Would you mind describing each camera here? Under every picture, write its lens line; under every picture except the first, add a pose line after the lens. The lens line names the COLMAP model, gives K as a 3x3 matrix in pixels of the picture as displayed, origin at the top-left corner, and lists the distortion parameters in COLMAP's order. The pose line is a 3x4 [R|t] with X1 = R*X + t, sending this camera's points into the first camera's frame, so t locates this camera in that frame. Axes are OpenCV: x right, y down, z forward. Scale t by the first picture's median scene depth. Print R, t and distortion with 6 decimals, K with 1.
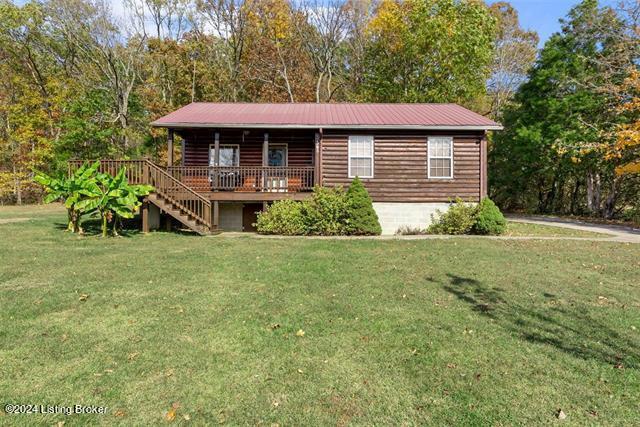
lens RADIAL K [[352.0, 0, 320.0], [0, 352.0, 213.5], [0, 0, 1]] dist [0.000167, -0.000060]
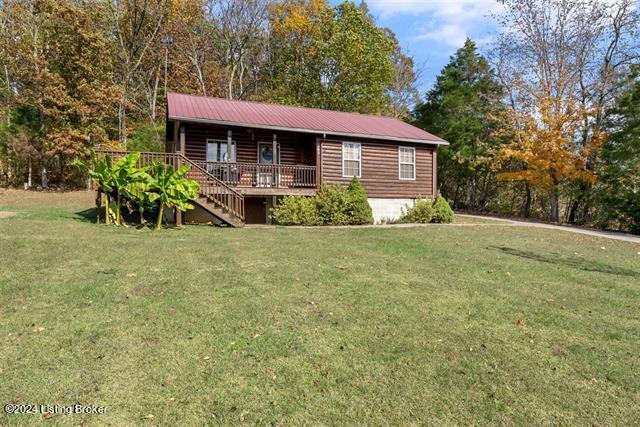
lens RADIAL K [[352.0, 0, 320.0], [0, 352.0, 213.5], [0, 0, 1]] dist [0.000167, -0.000060]
pose [[0.929014, -0.005519, 0.370003, -0.430030], [-0.000557, 0.999867, 0.016313, 0.002487], [-0.370044, -0.015361, 0.928887, -0.075854]]
